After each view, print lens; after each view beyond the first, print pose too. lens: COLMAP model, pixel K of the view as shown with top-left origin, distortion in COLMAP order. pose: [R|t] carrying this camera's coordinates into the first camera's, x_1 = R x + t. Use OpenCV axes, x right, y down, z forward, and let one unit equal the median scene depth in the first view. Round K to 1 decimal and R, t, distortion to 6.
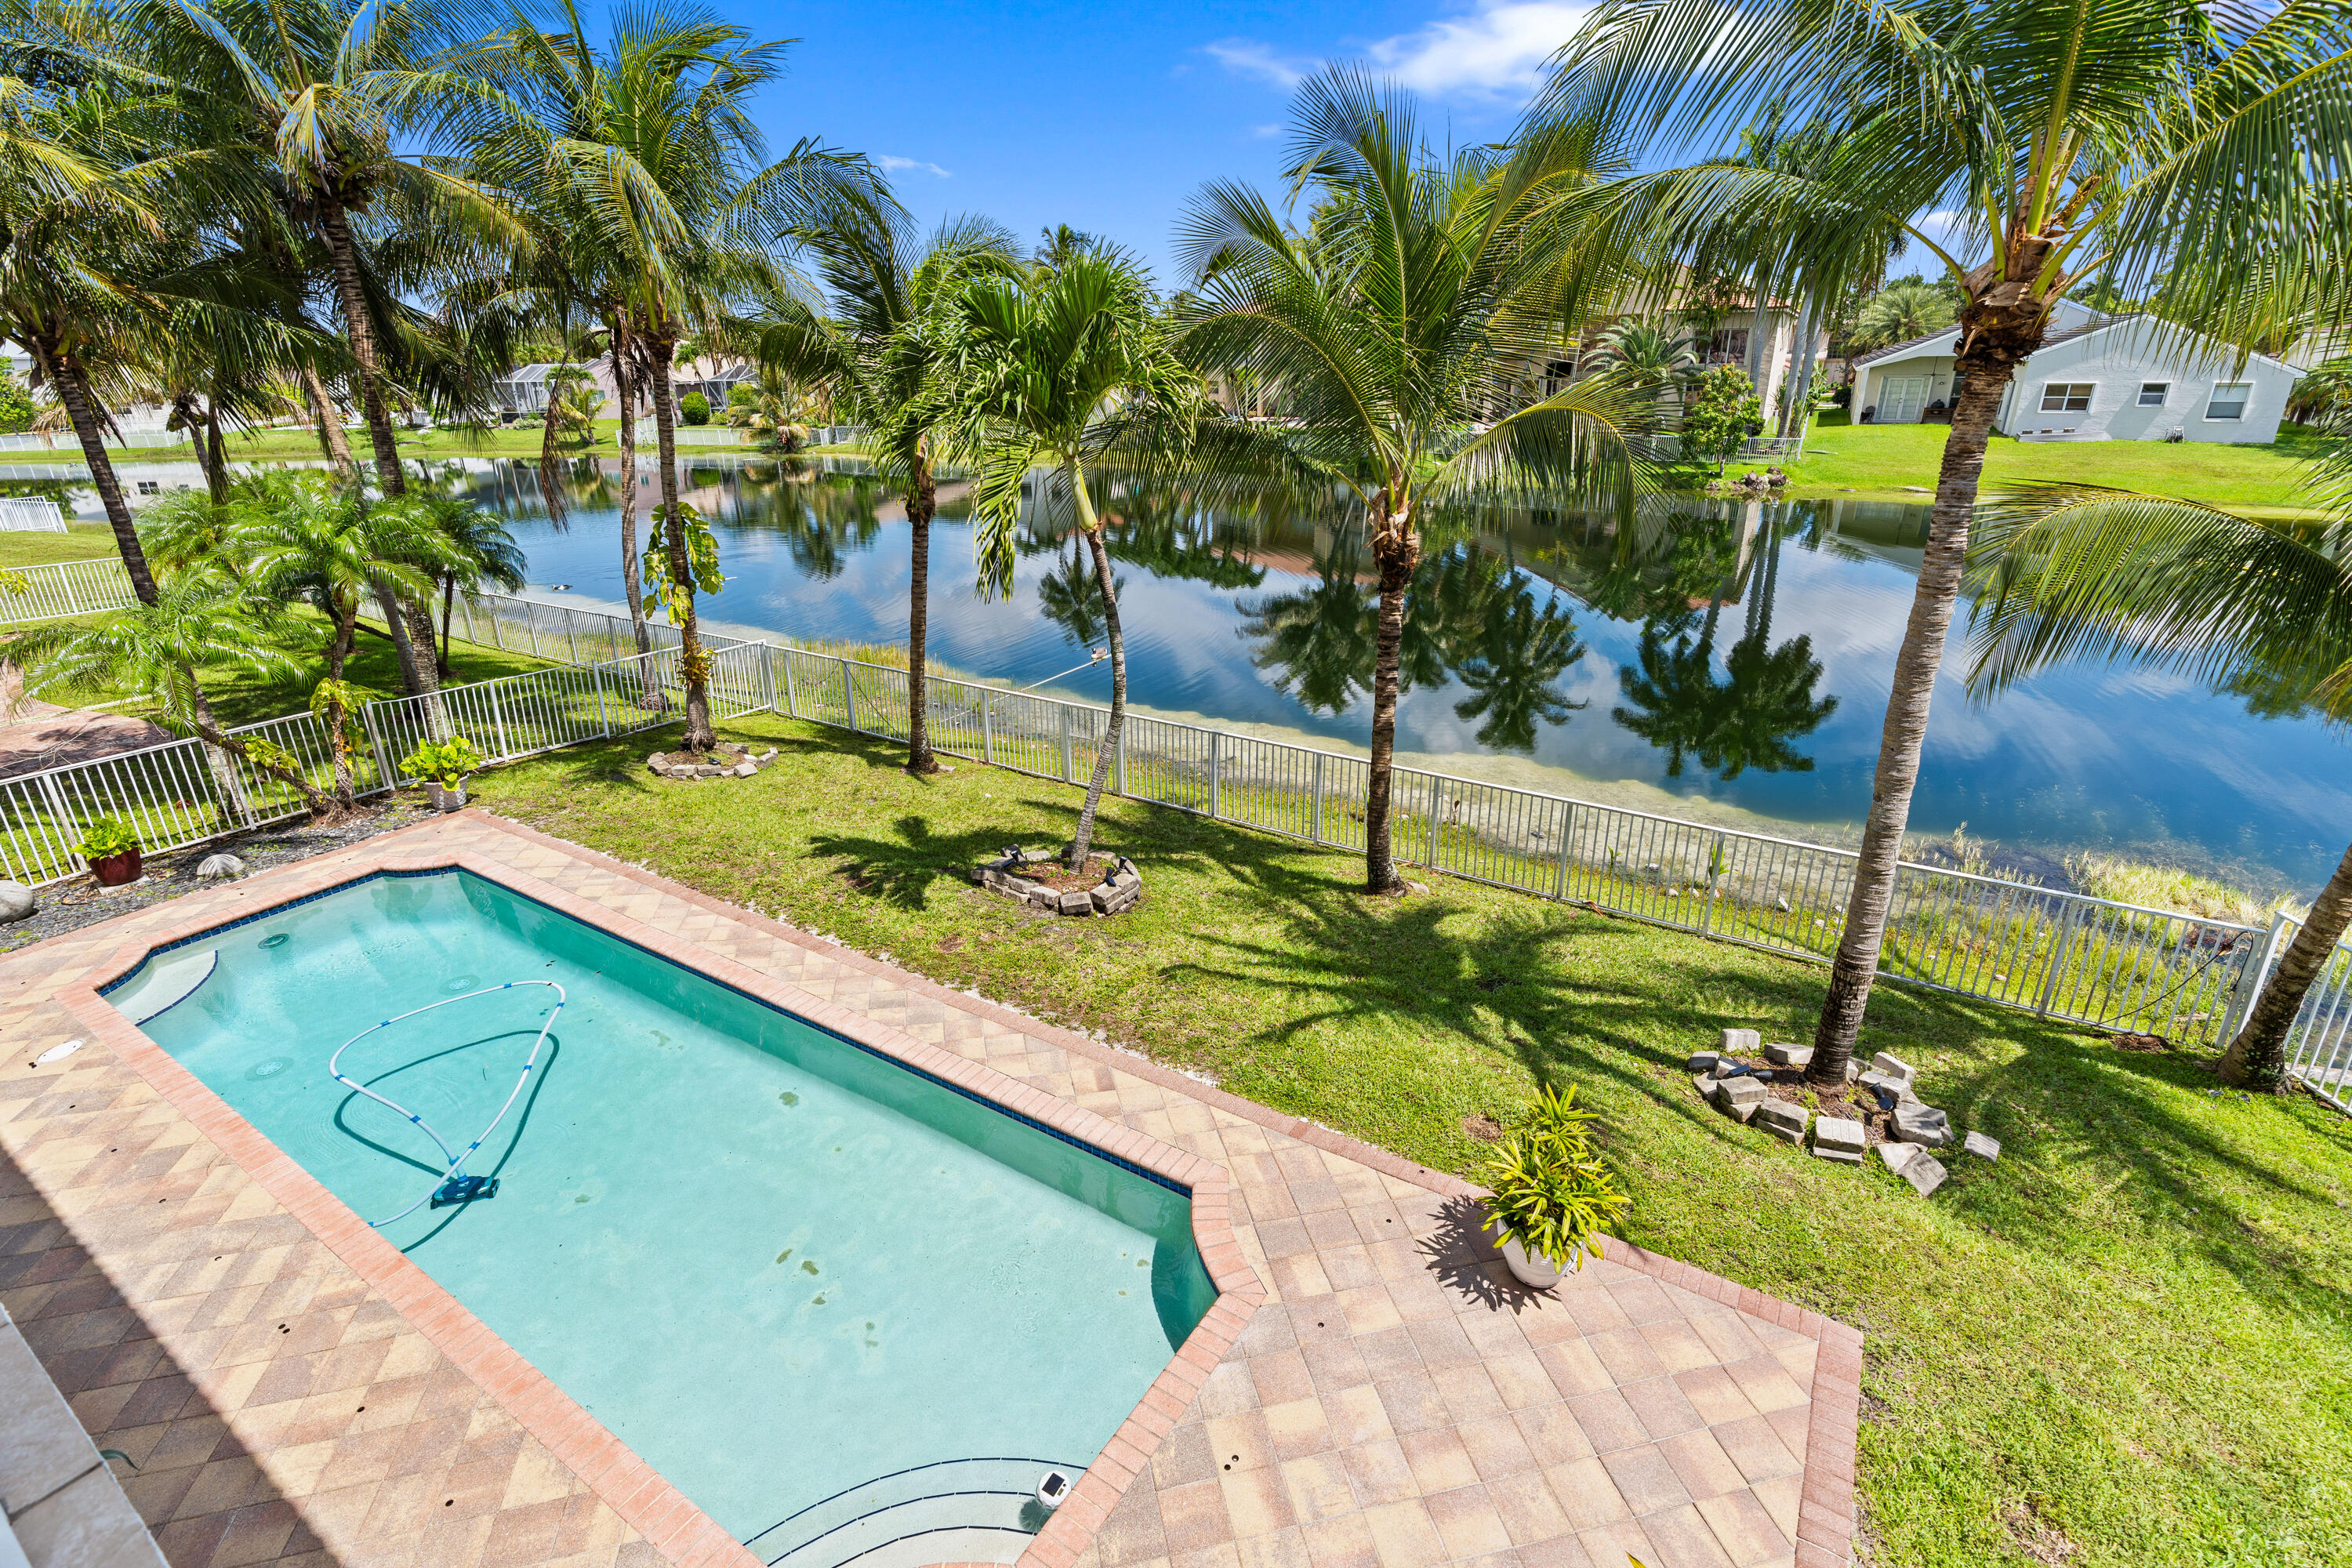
lens RADIAL K [[1065.2, 0, 1181.5], [0, 1065.2, 776.4], [0, 0, 1]] dist [-0.009886, 0.003539]
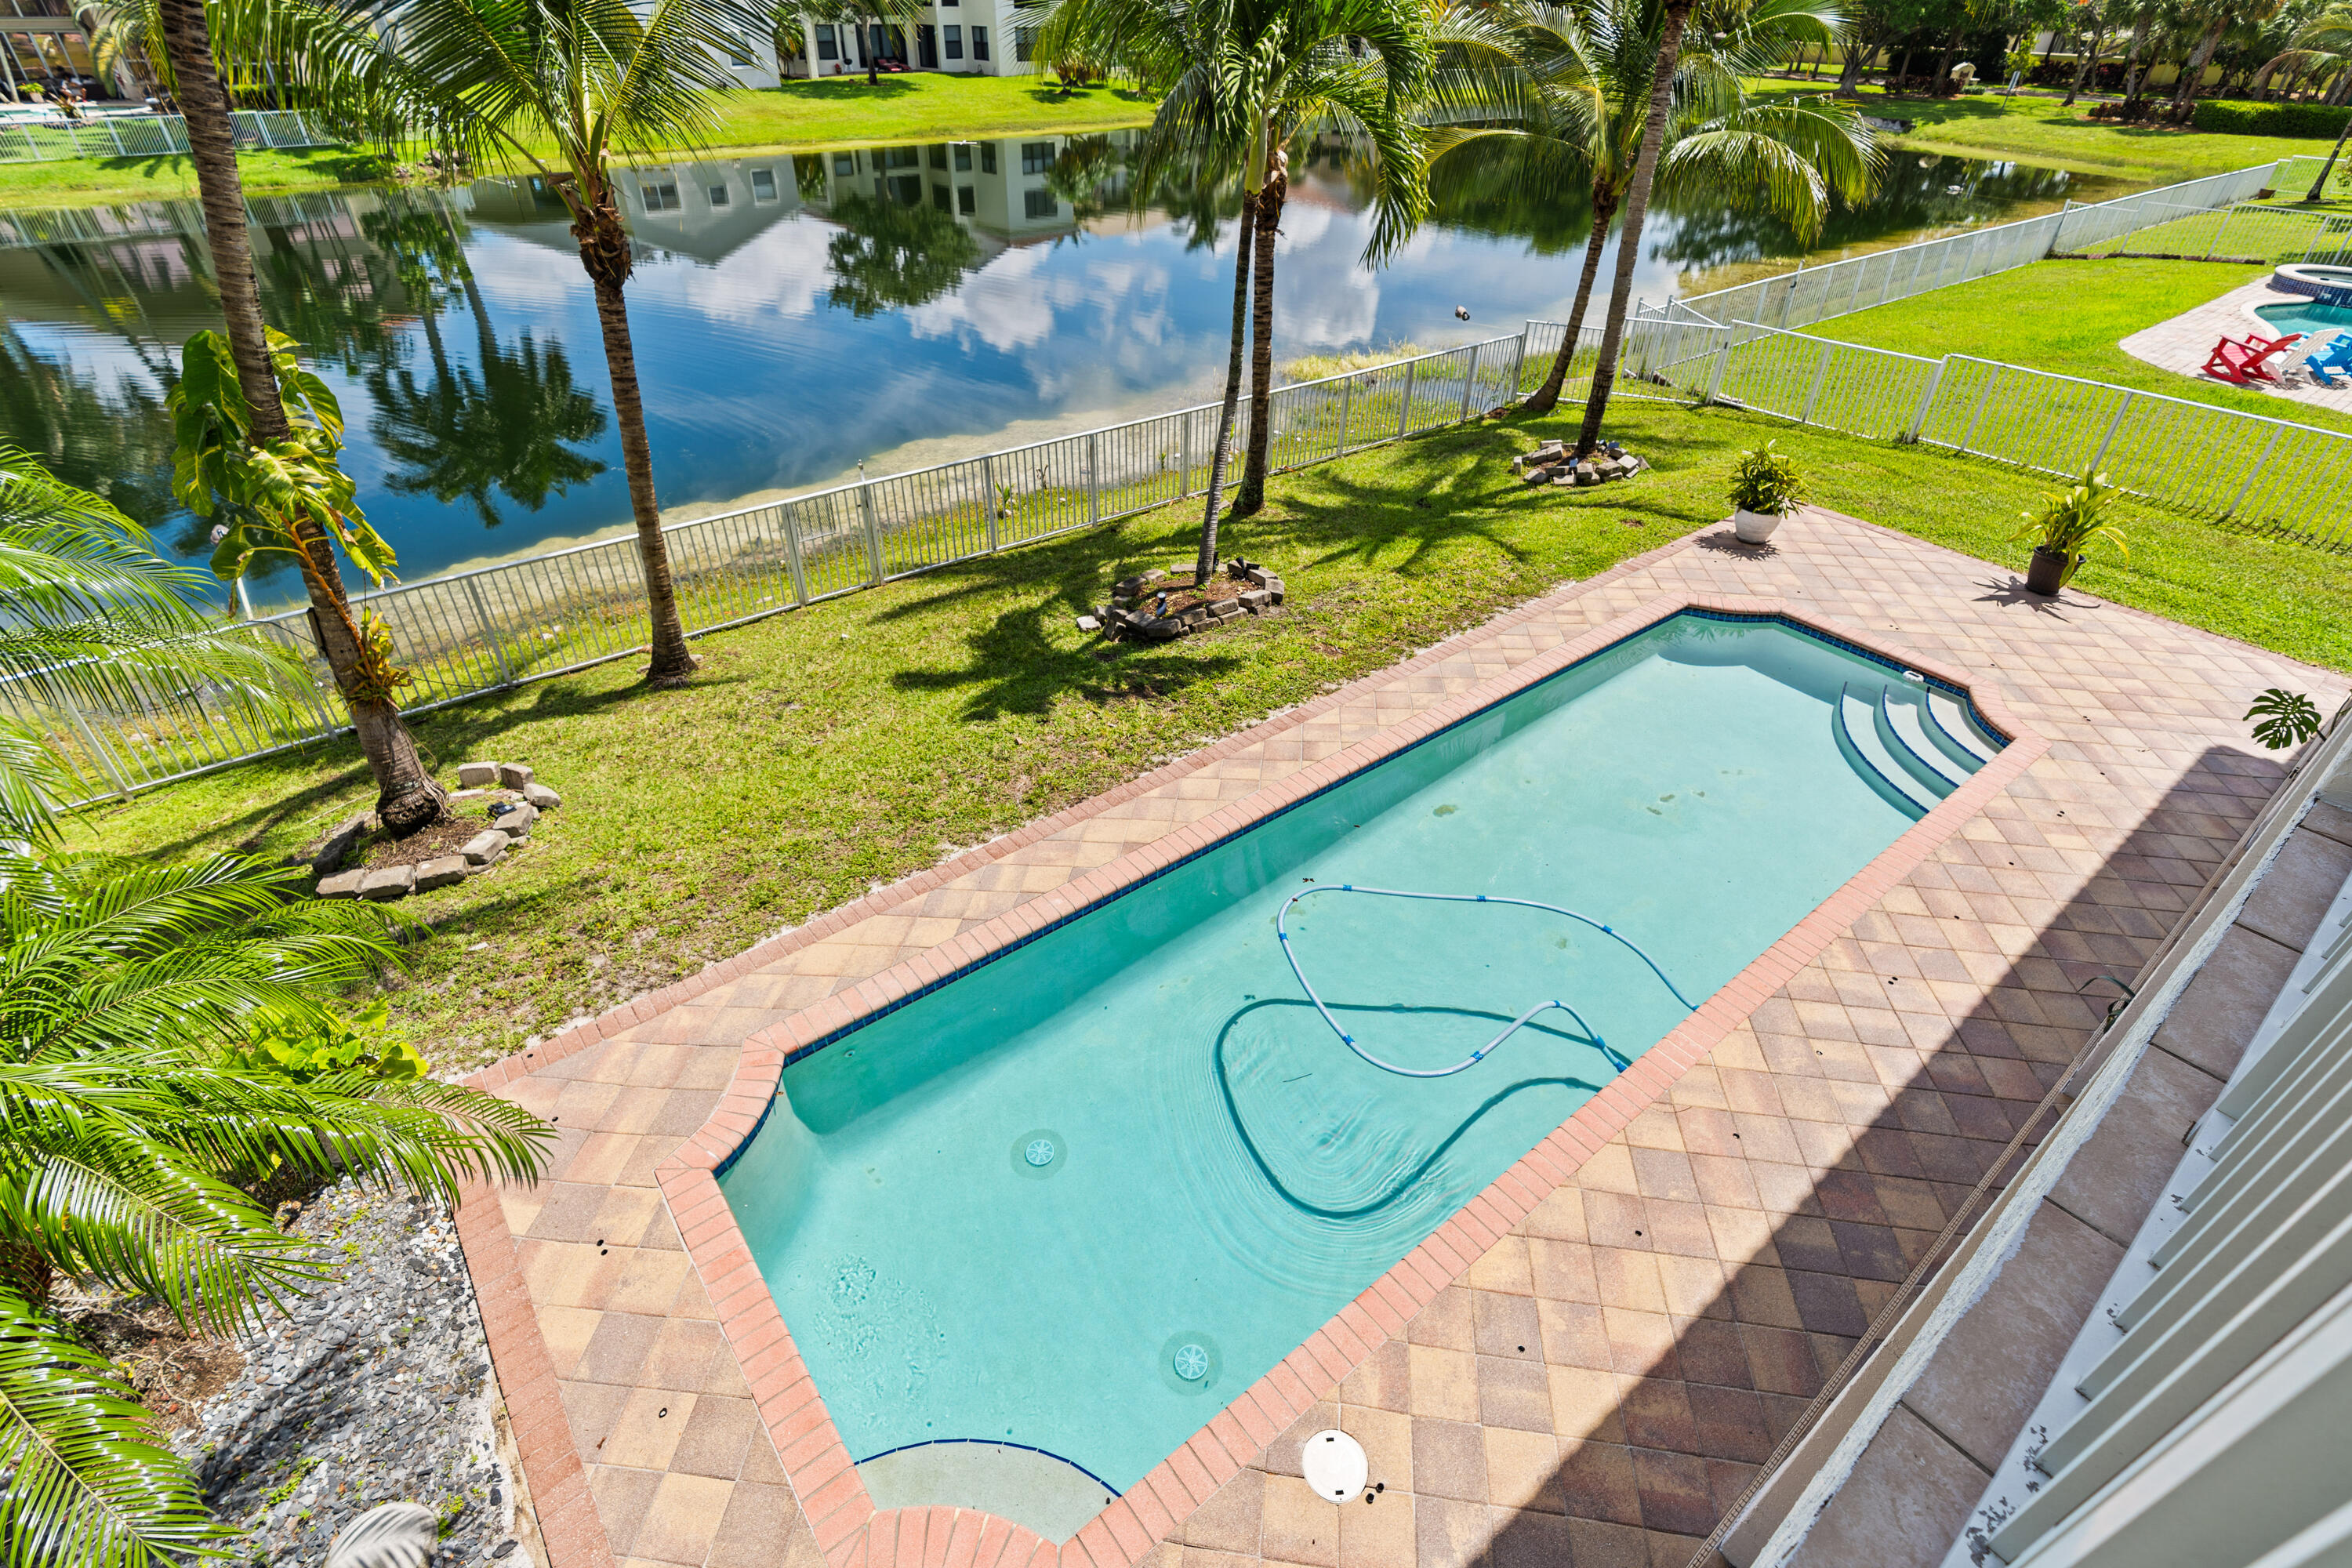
lens RADIAL K [[1065.2, 0, 1163.5], [0, 1065.2, 777.3], [0, 0, 1]] dist [-0.009886, 0.003539]
pose [[0.348742, -0.541535, 0.764931, -1.199116], [0.325323, 0.835370, 0.443083, -0.260473], [-0.878945, 0.094328, 0.467502, 0.733900]]
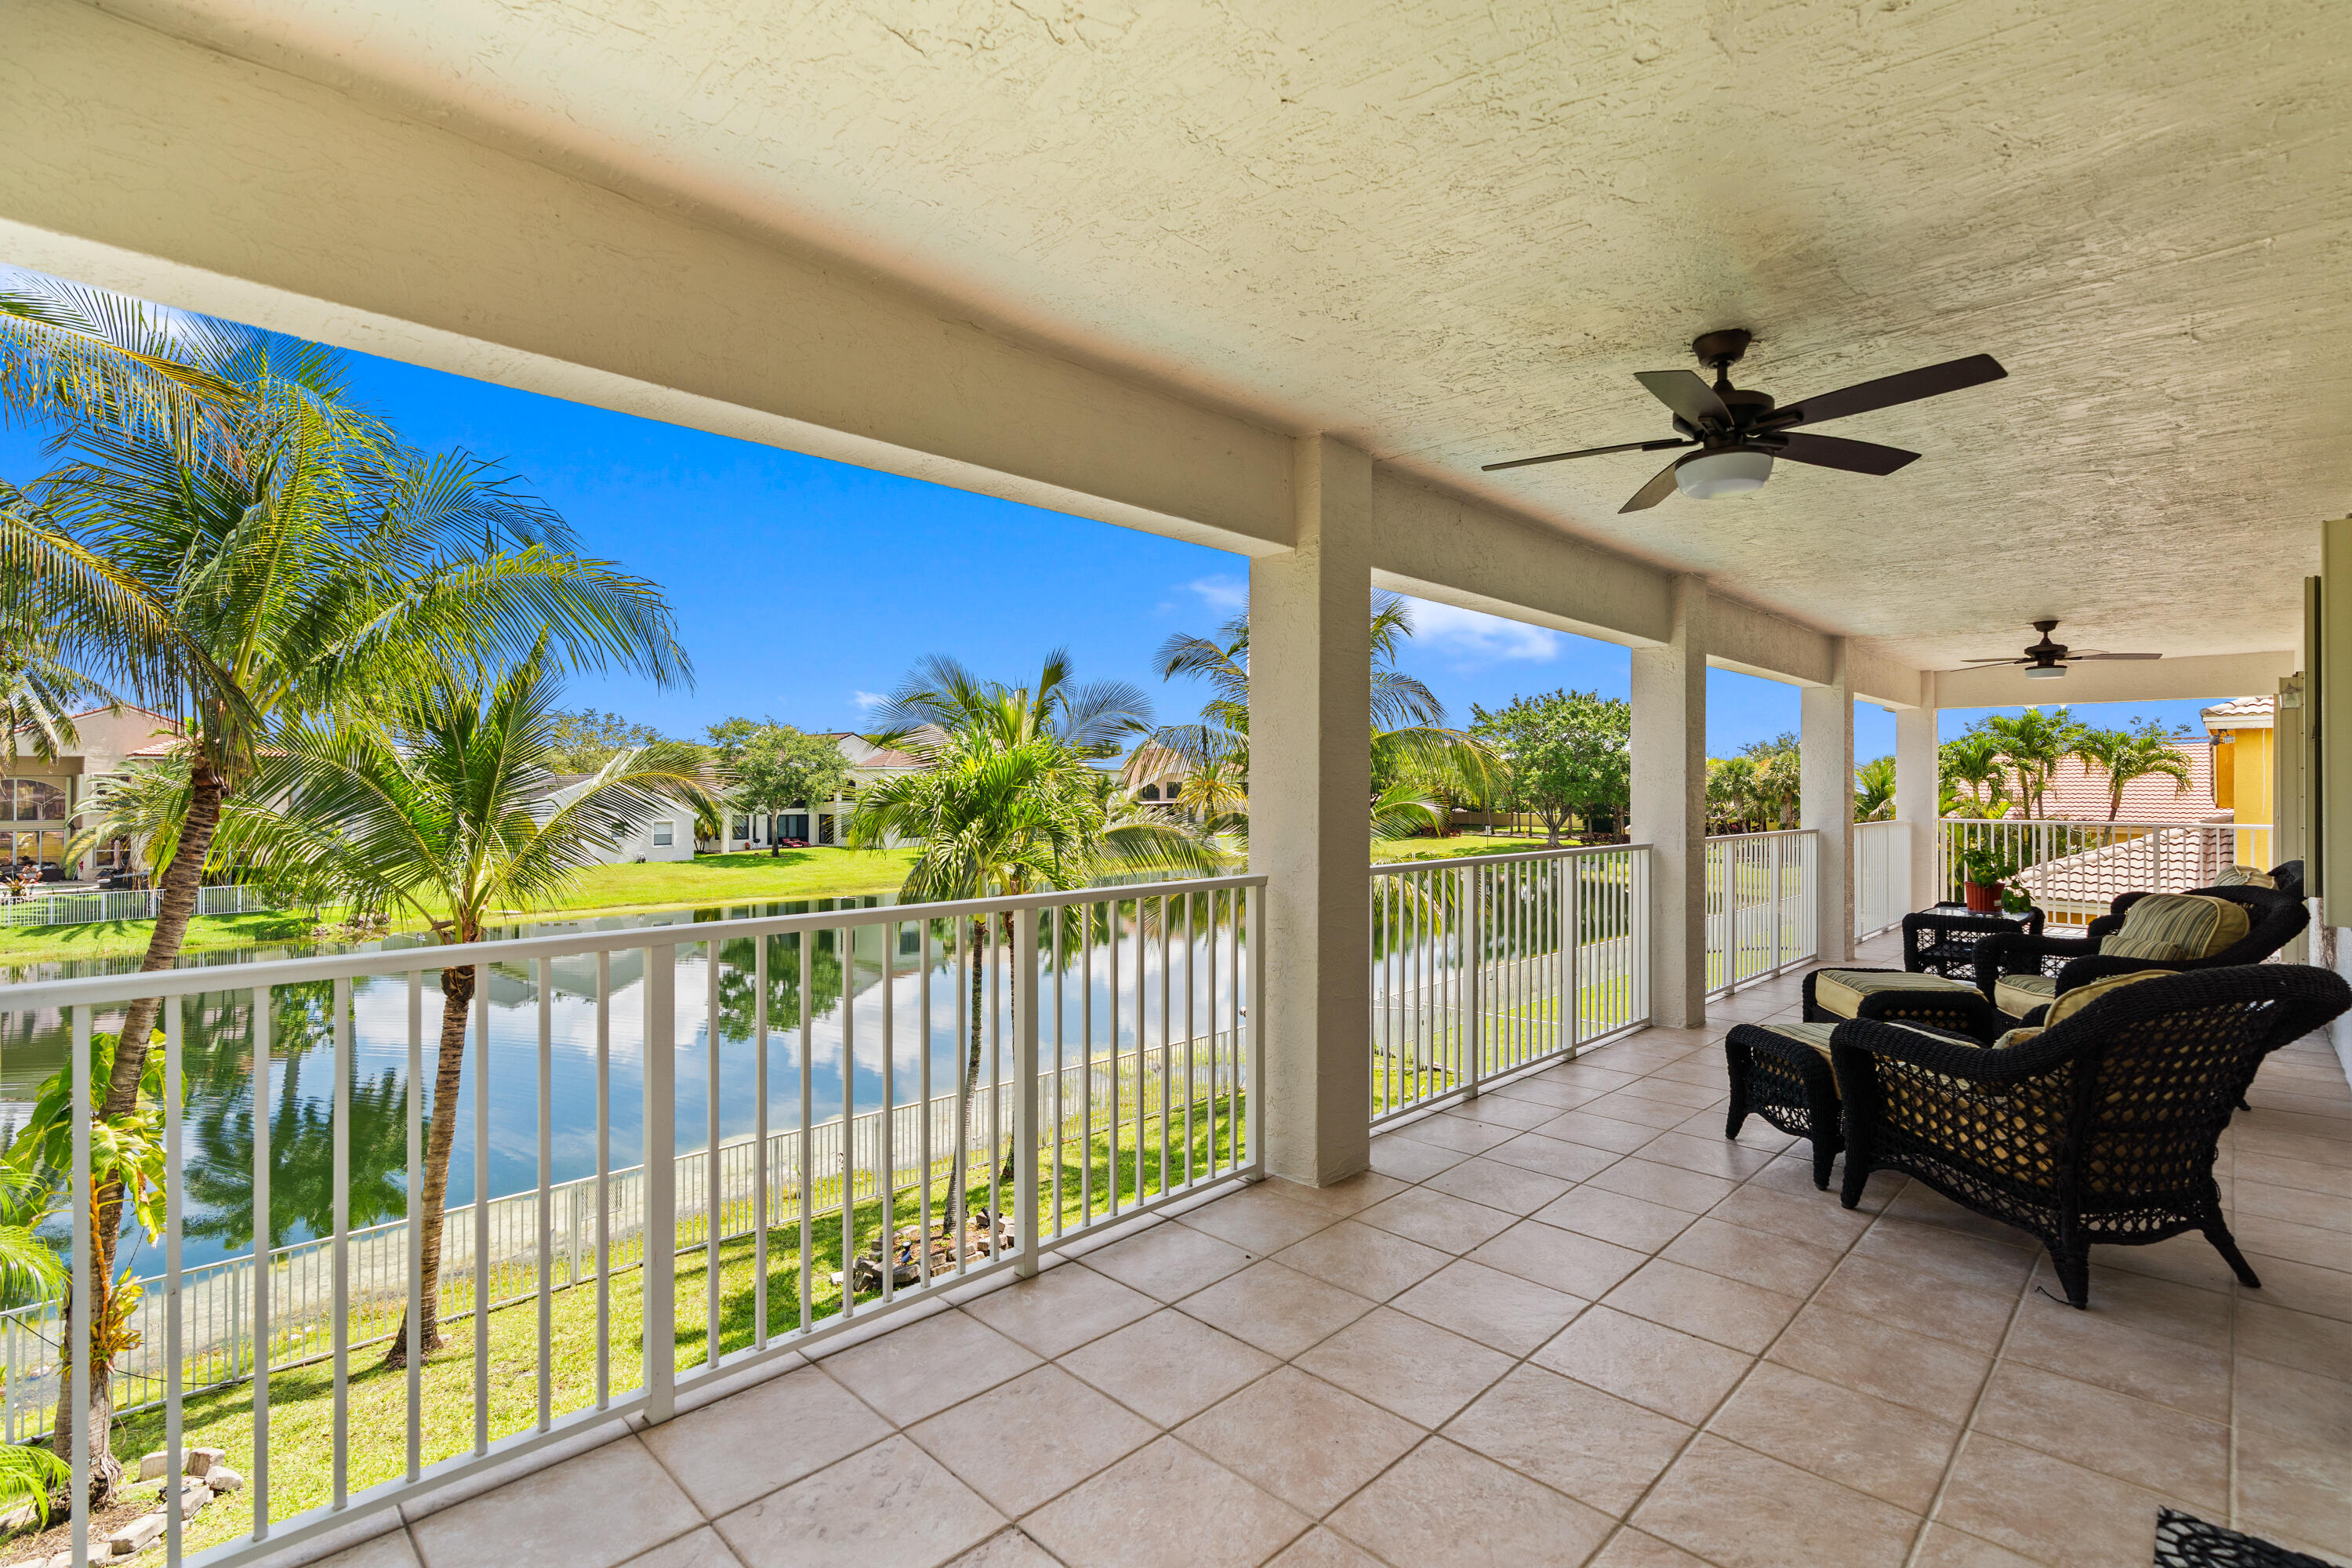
lens RADIAL K [[1065.2, 0, 1158.3], [0, 1065.2, 791.9], [0, 0, 1]] dist [-0.009886, 0.003539]
pose [[0.245368, 0.010994, 0.969368, -1.385805], [0.351748, 0.930782, -0.099592, -0.186267], [-0.903365, 0.365410, 0.224517, 0.492145]]
